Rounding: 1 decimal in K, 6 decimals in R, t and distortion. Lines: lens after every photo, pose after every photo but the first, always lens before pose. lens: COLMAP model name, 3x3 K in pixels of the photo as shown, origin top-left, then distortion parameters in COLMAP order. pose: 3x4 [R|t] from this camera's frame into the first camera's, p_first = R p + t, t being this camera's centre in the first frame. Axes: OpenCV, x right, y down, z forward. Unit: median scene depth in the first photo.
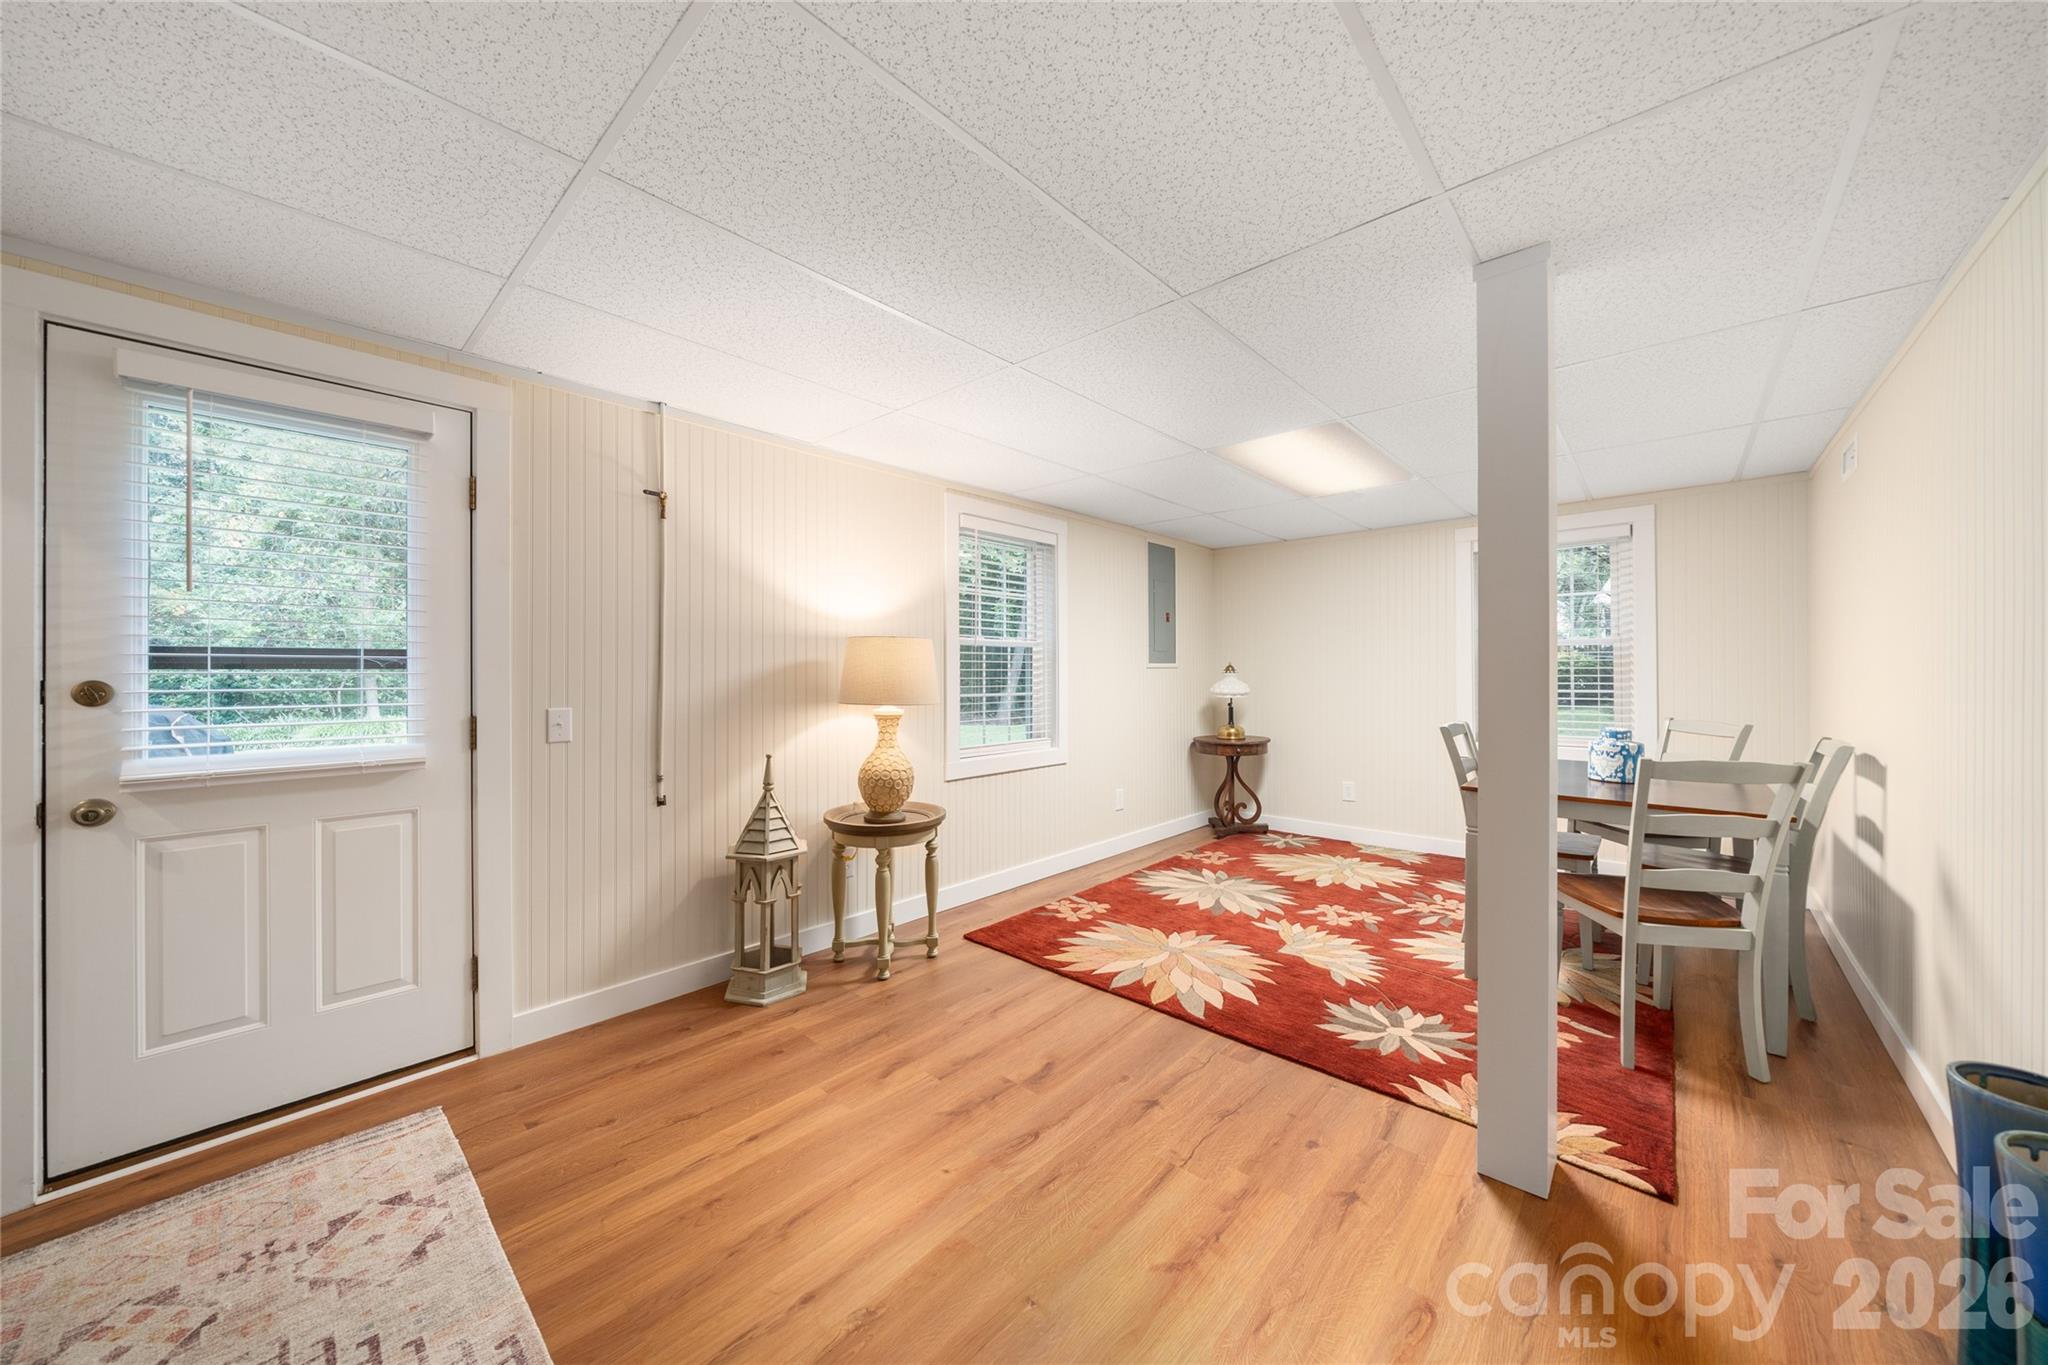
lens RADIAL K [[705.0, 0, 1024.0], [0, 705.0, 682.5], [0, 0, 1]] dist [-0.000677, 0.000196]
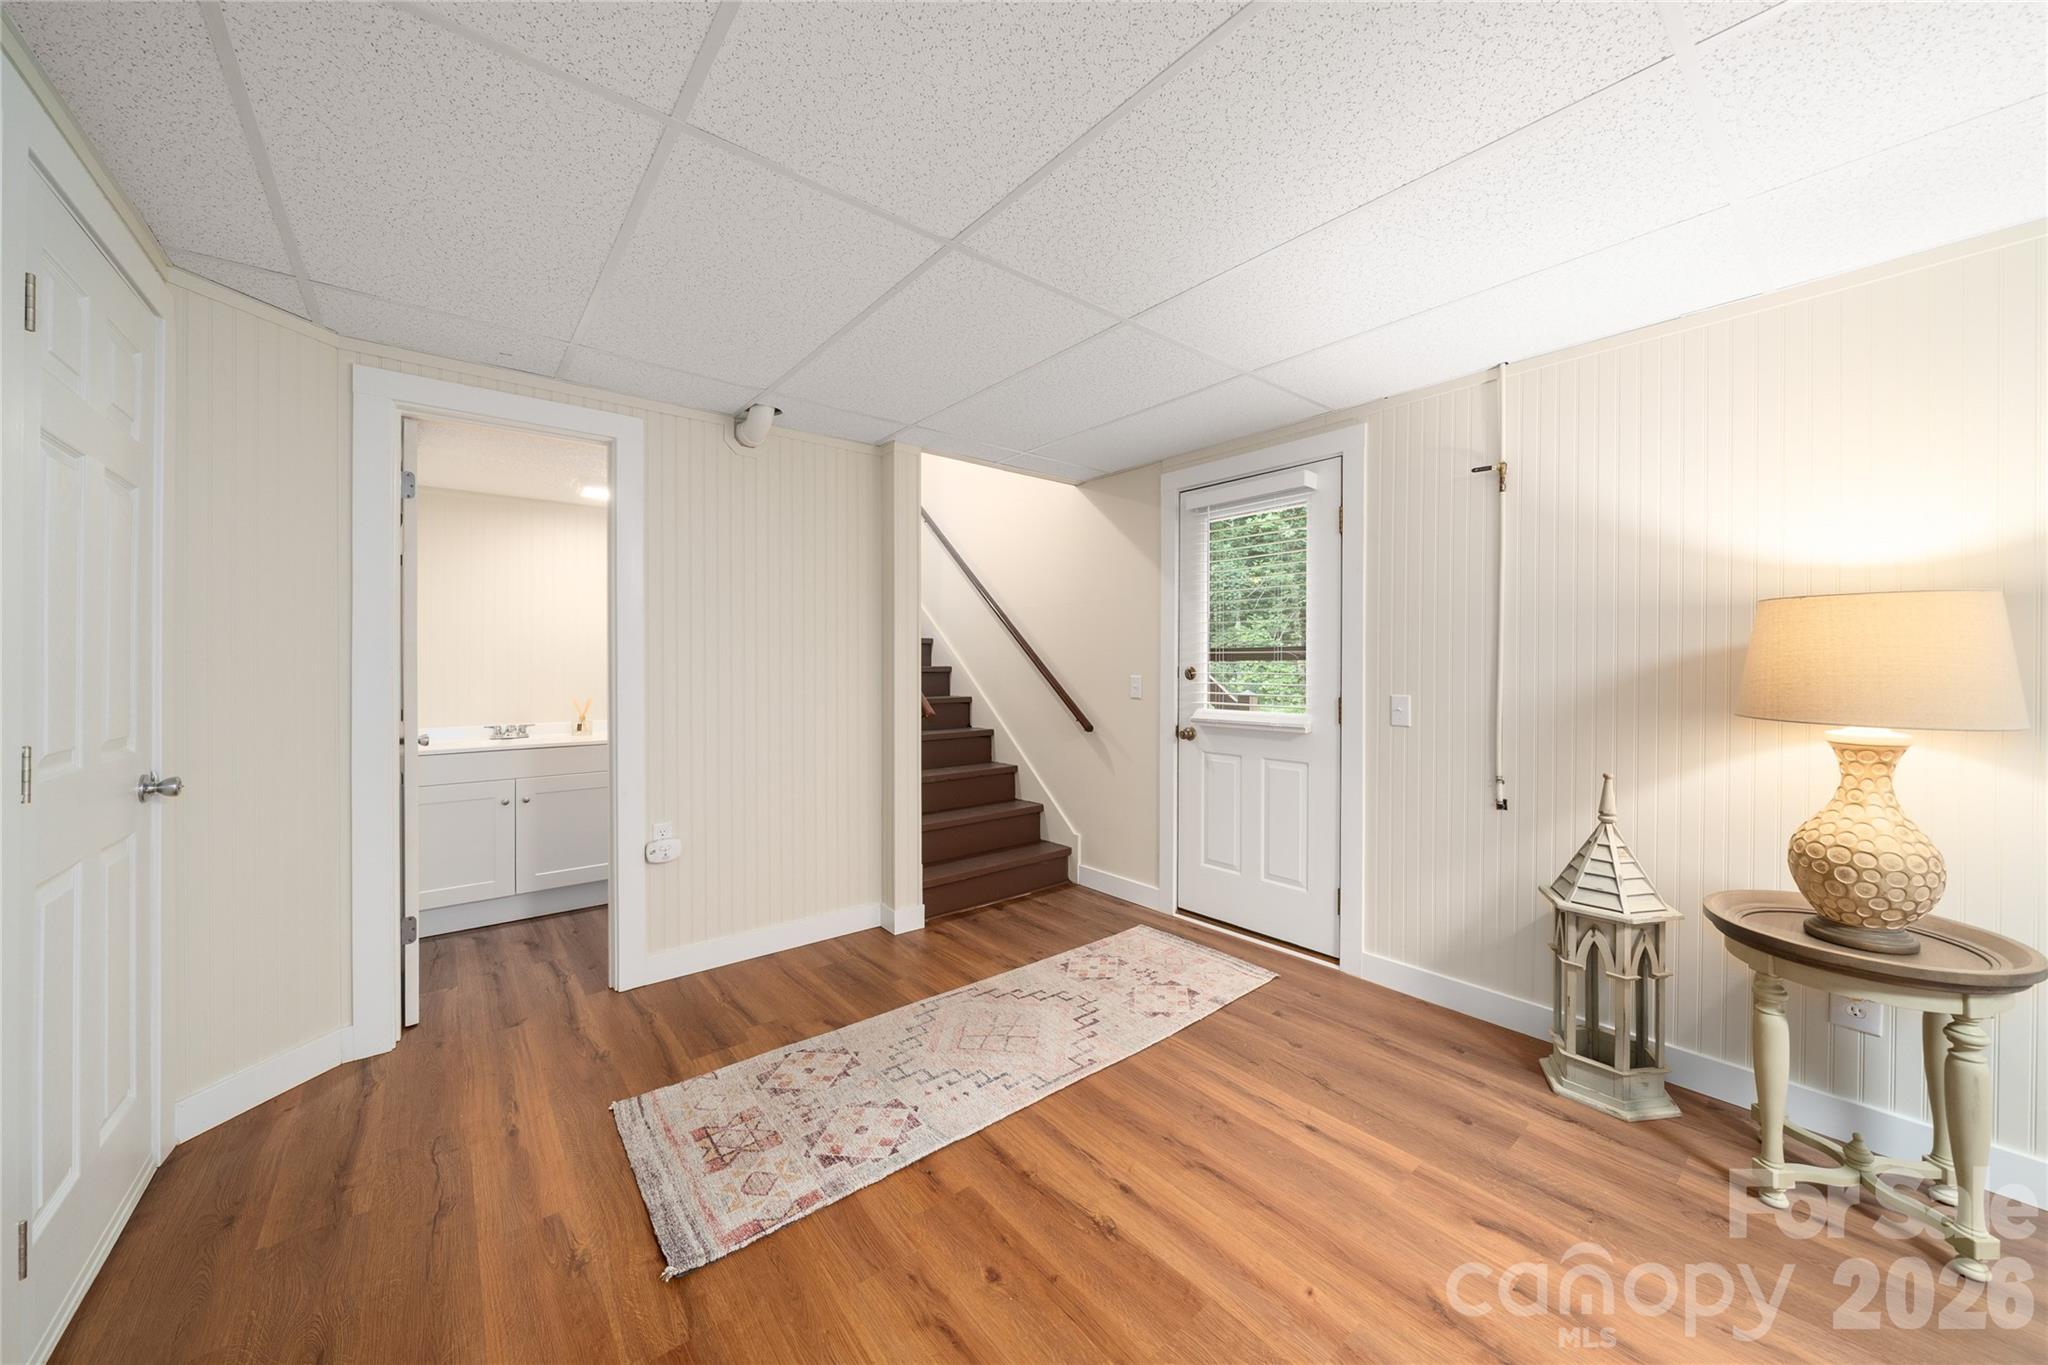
lens RADIAL K [[712.9, 0, 1025.0], [0, 712.9, 676.2], [0, 0, 1]] dist [-0.000711, 0.000030]
pose [[-0.122304, 0.018611, -0.992318, 0.563286], [-0.012574, 0.999715, 0.020300, -0.008857], [0.992413, 0.014960, -0.122035, 0.609526]]
